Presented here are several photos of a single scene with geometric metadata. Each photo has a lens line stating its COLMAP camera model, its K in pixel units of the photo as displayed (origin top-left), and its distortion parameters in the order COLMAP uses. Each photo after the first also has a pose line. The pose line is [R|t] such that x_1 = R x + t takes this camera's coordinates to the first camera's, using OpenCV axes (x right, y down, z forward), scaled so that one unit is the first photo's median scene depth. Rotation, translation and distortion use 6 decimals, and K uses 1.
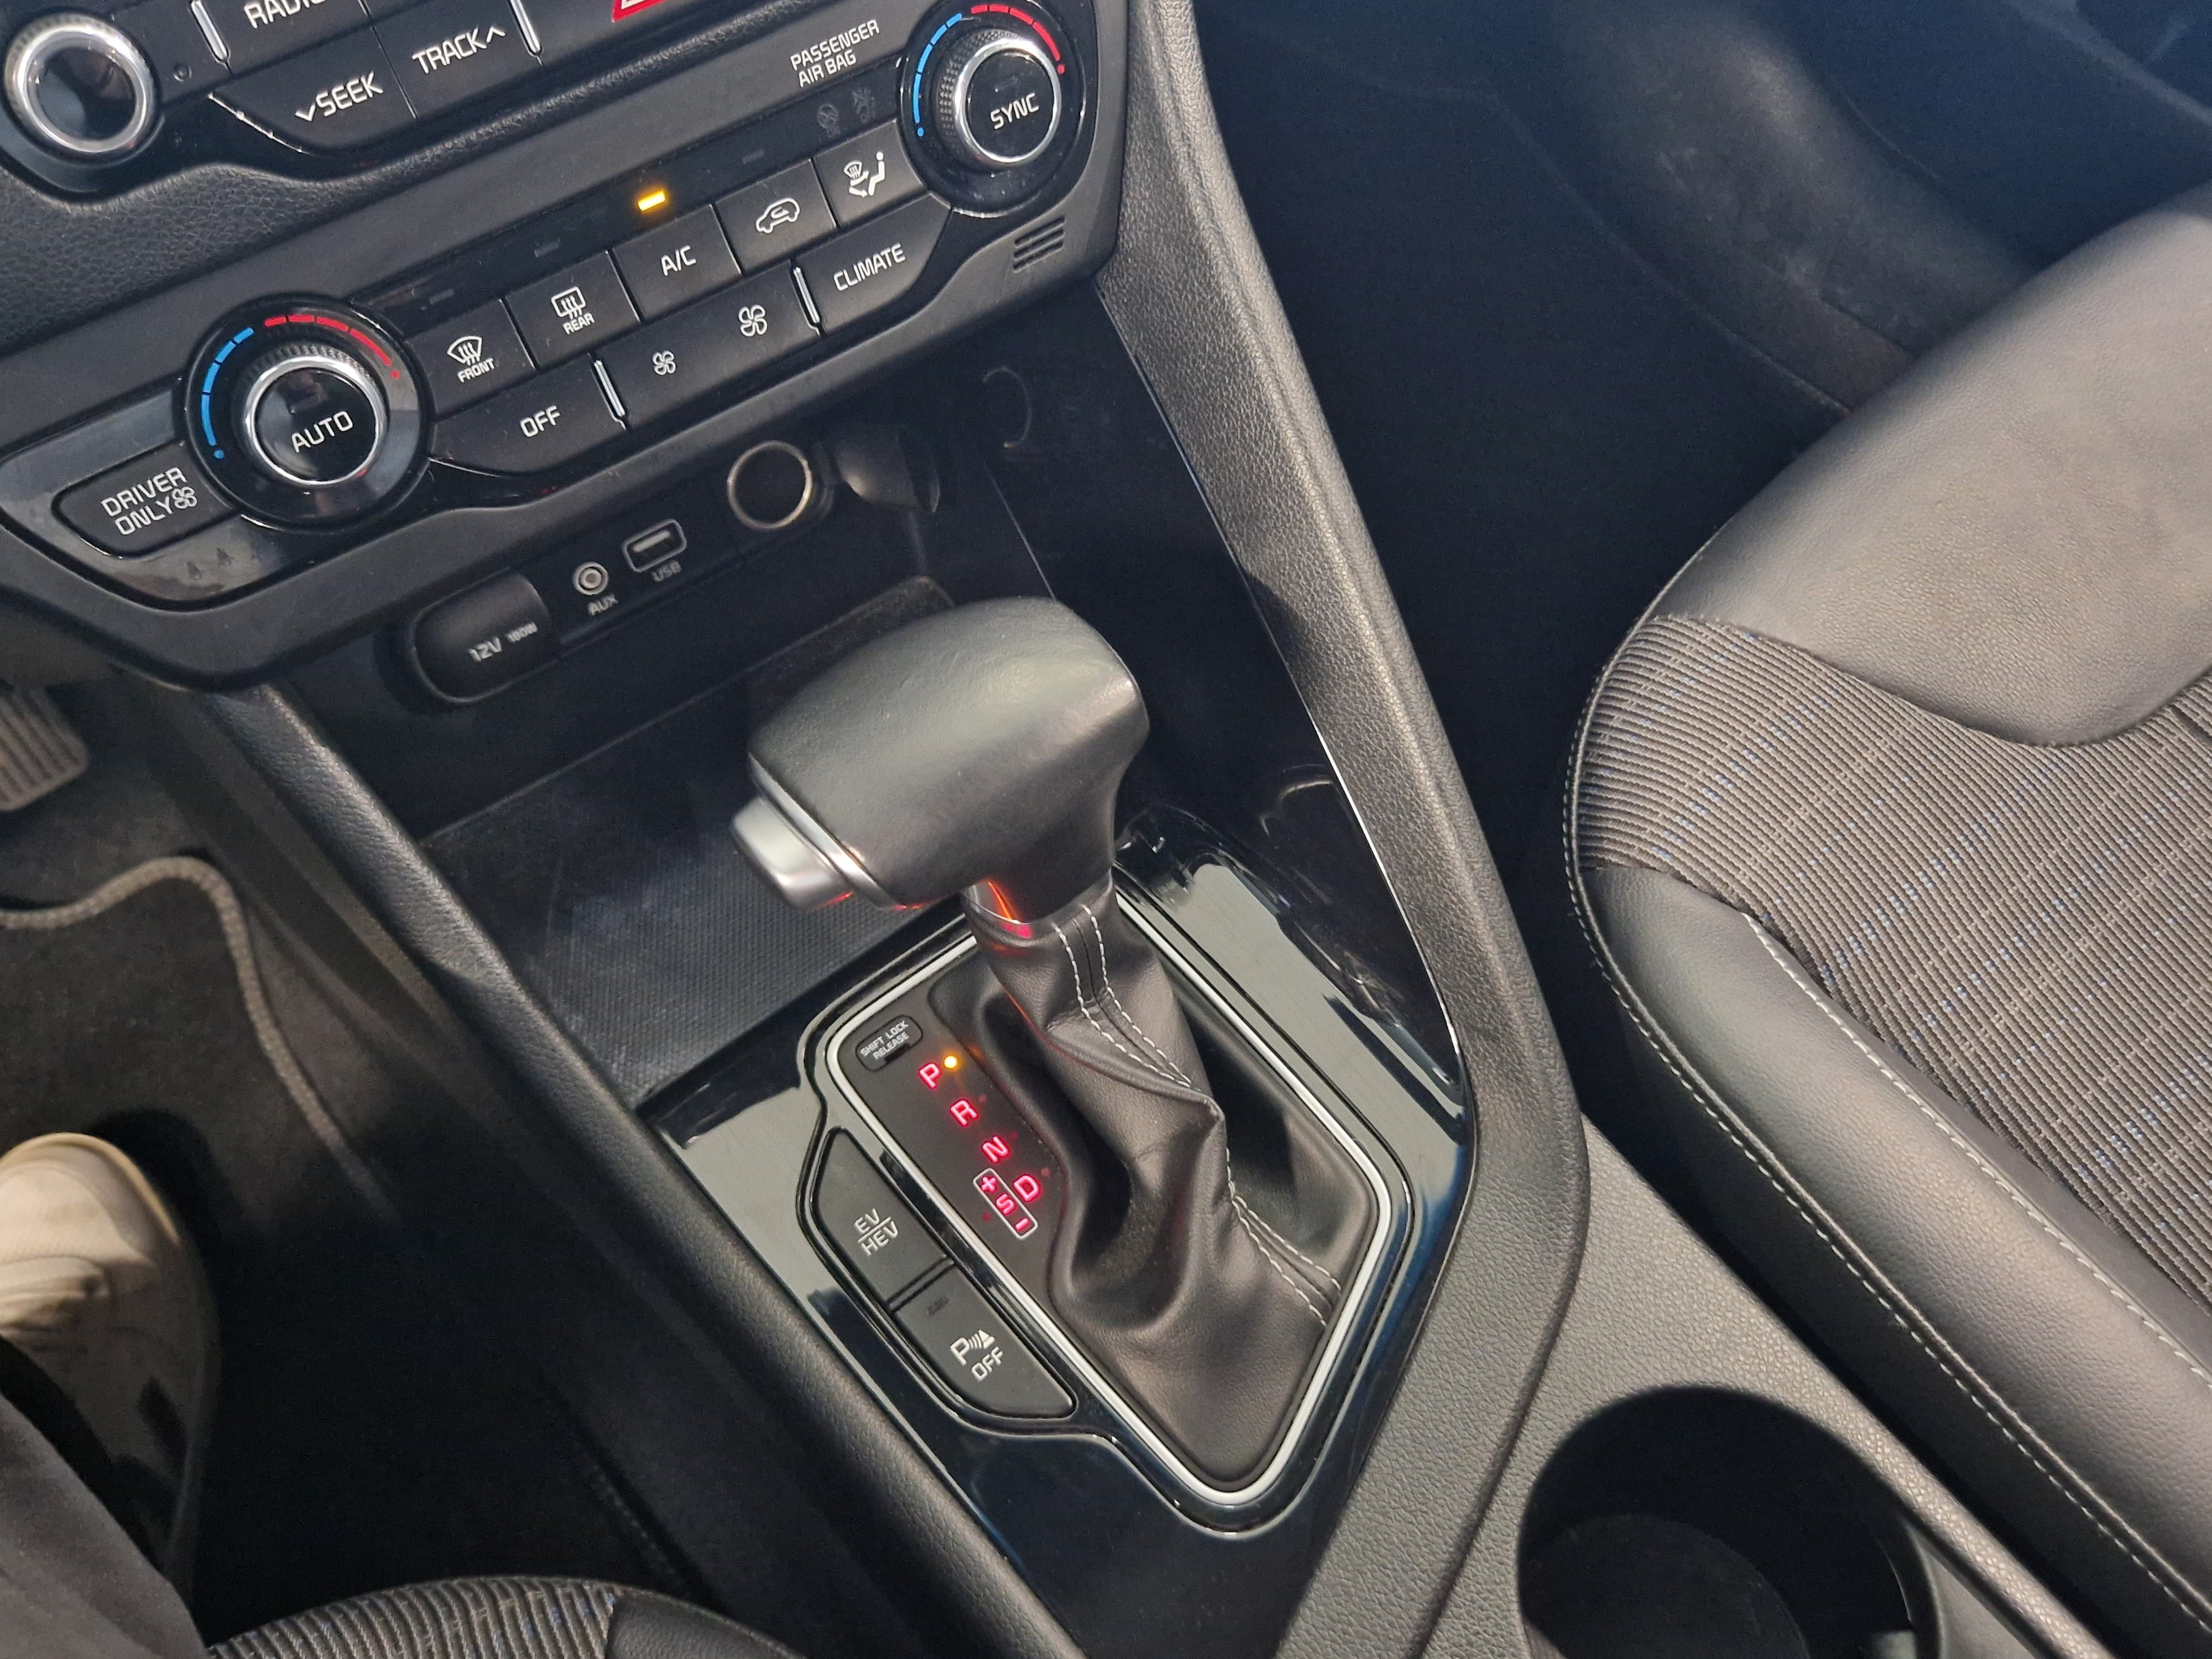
lens RADIAL K [[1907.2, 0, 1099.2], [0, 1907.2, 887.4], [0, 0, 1]] dist [0.045448, -0.064607]
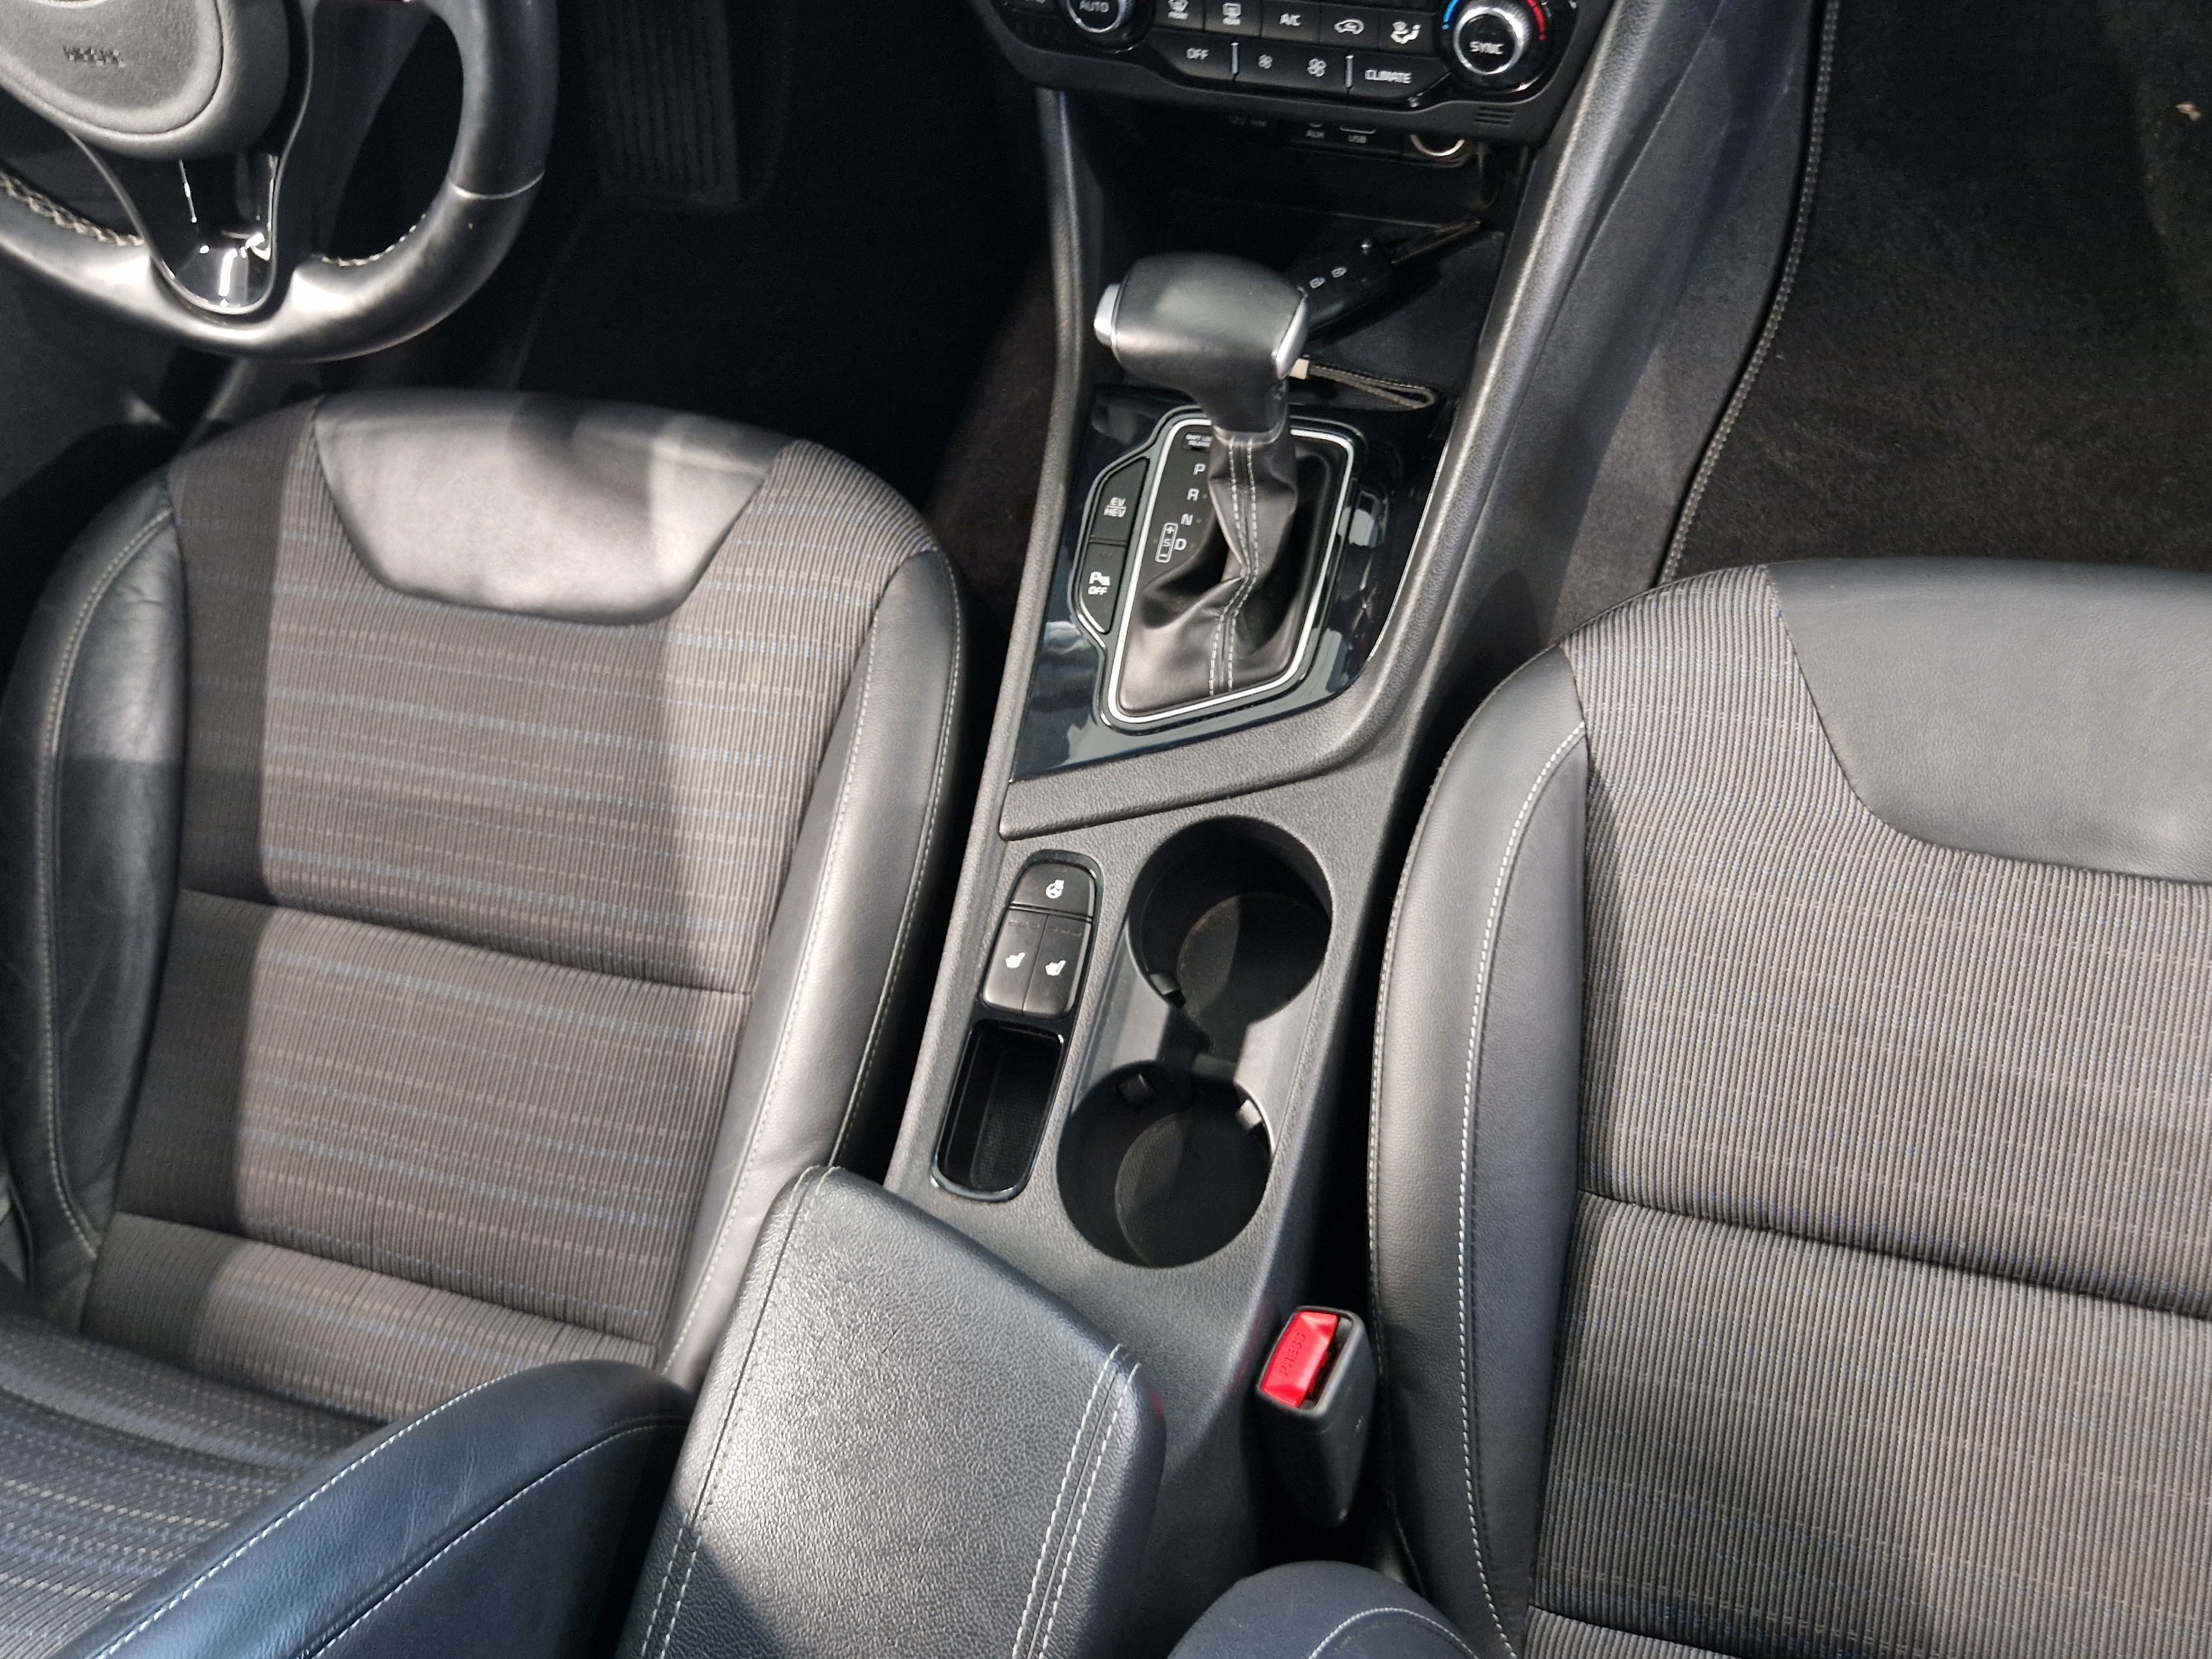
lens RADIAL K [[1907.2, 0, 1099.2], [0, 1907.2, 887.4], [0, 0, 1]] dist [0.045448, -0.064607]
pose [[0.586703, 0.730021, -0.350498, 0.912936], [-0.549136, 0.676758, 0.490354, -0.550118], [0.595172, -0.095221, 0.797937, -0.664045]]
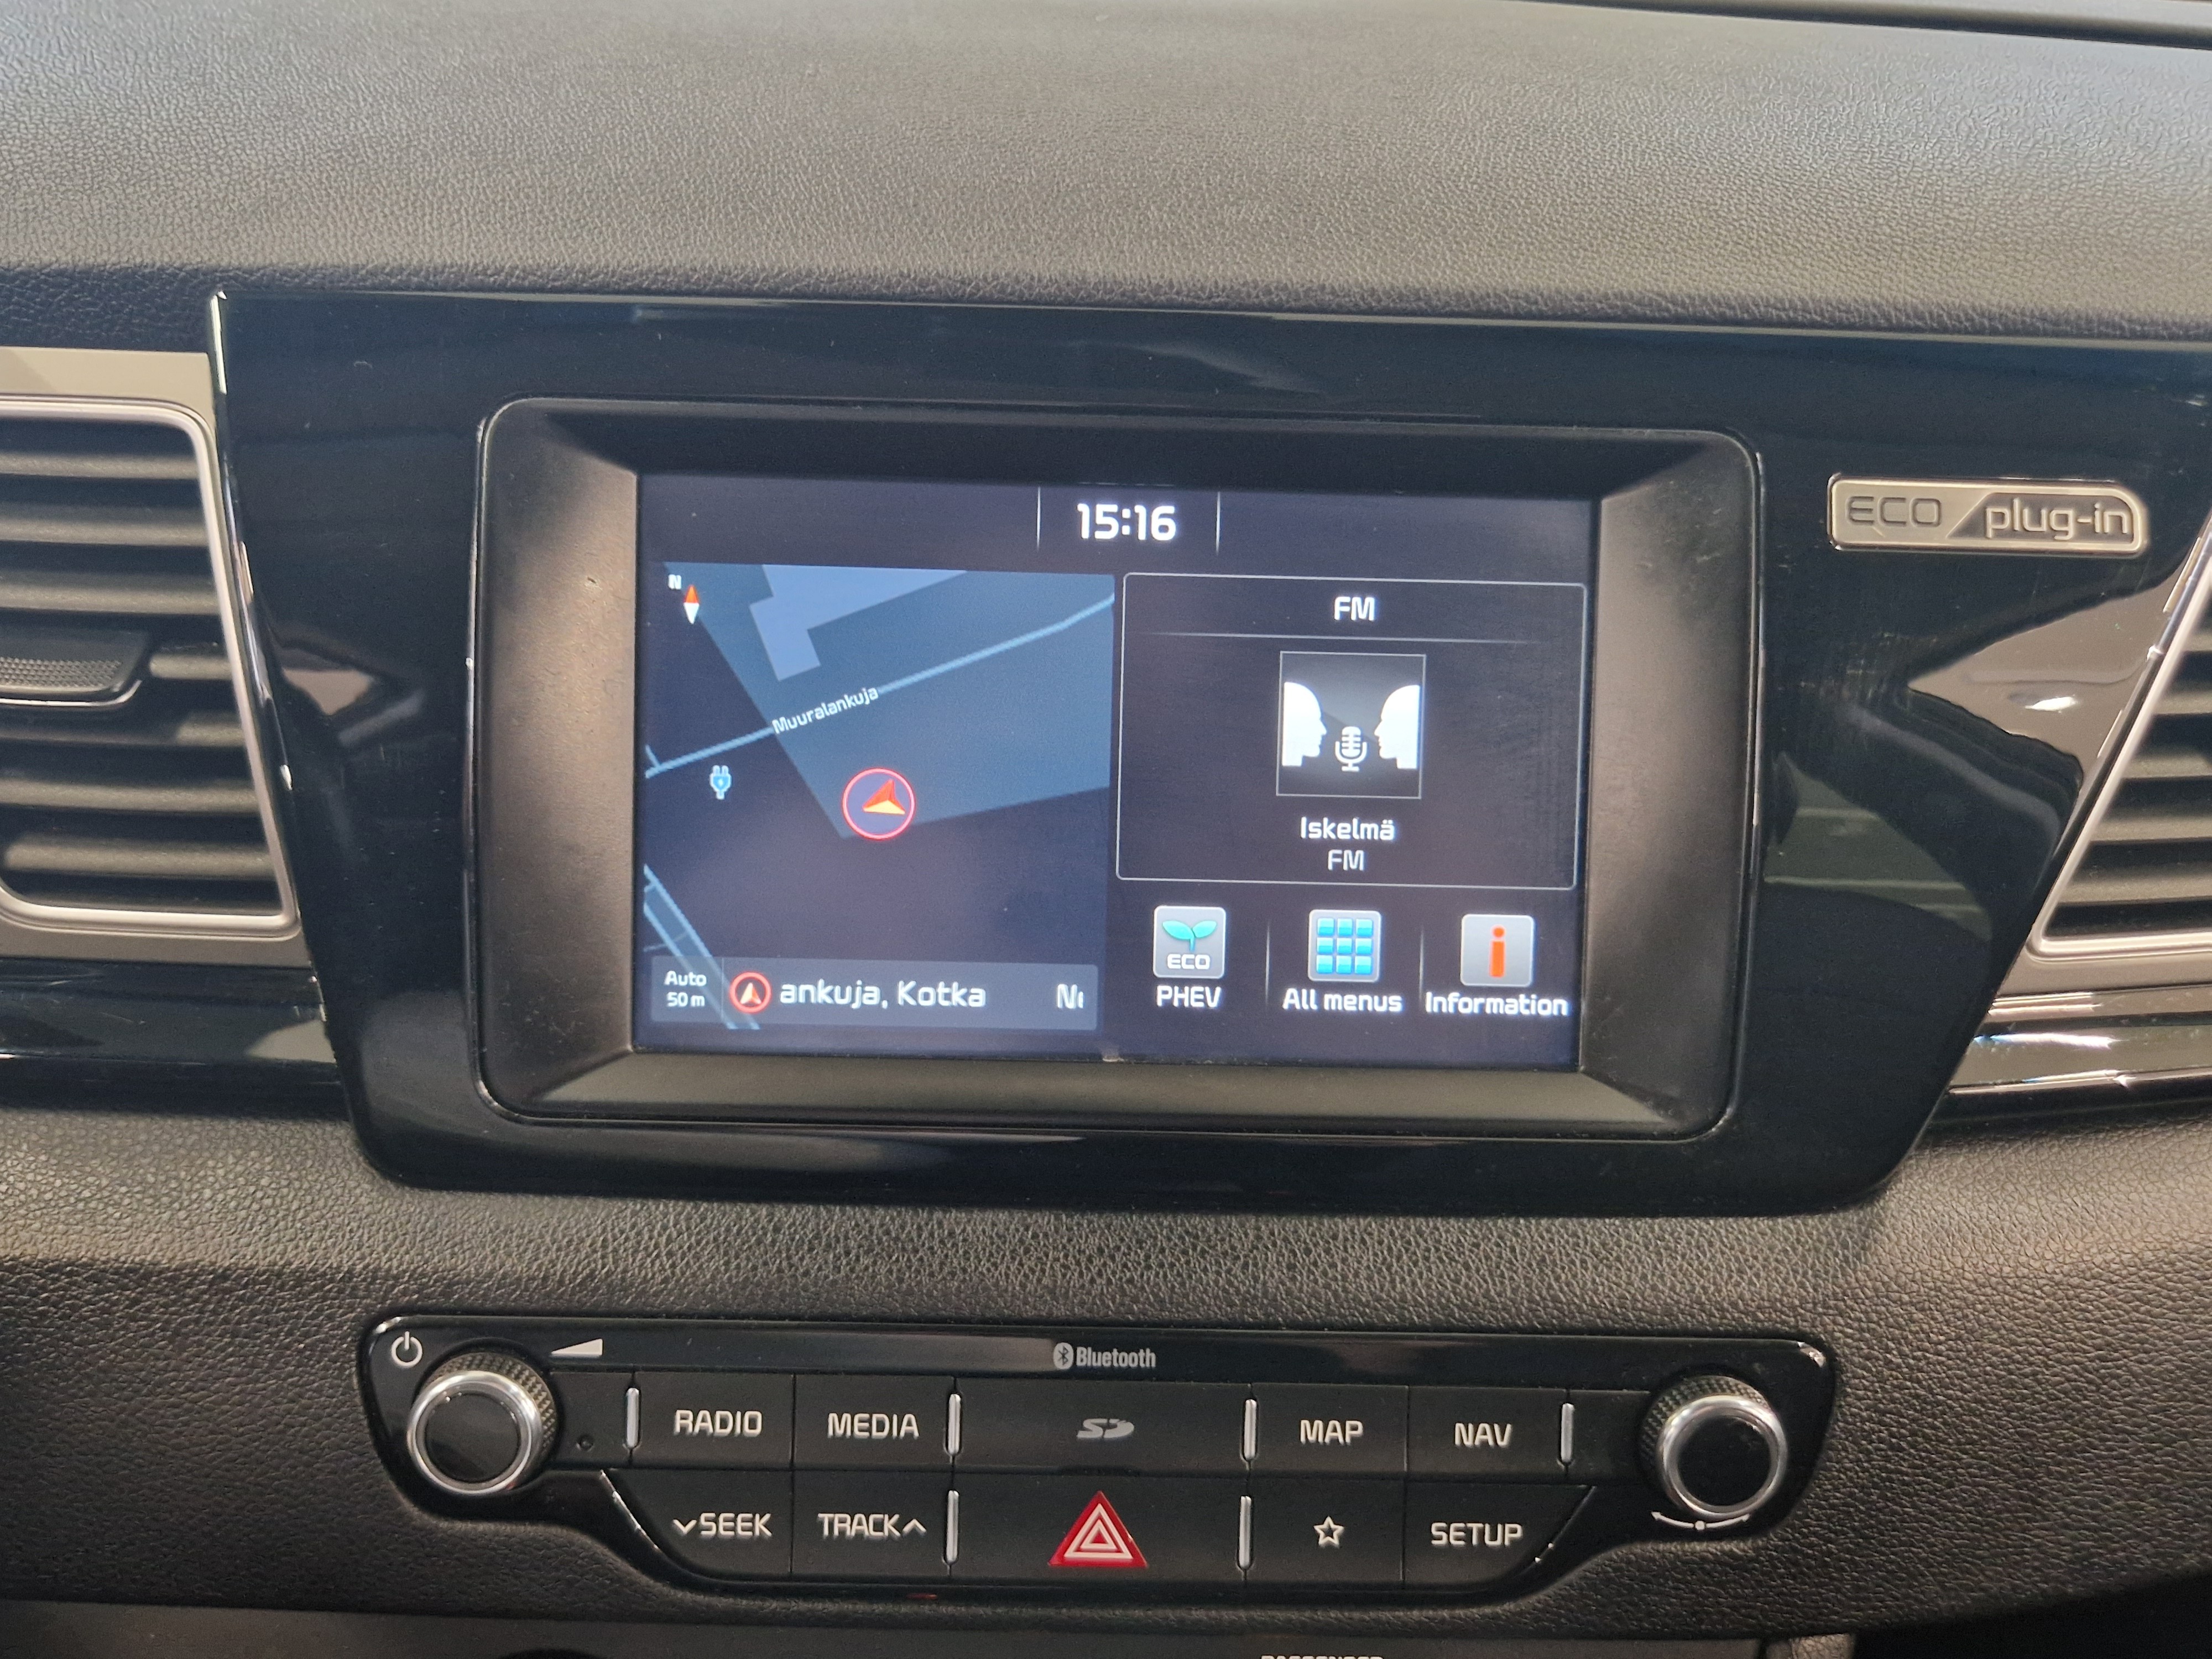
lens RADIAL K [[1909.8, 0, 1101.2], [0, 1909.8, 872.2], [0, 0, 1]] dist [0.036034, -0.047456]
pose [[0.826252, 0.301292, -0.475953, 0.069511], [-0.508642, 0.762132, -0.400547, -0.309468], [0.242057, 0.573042, 0.782963, 0.139209]]
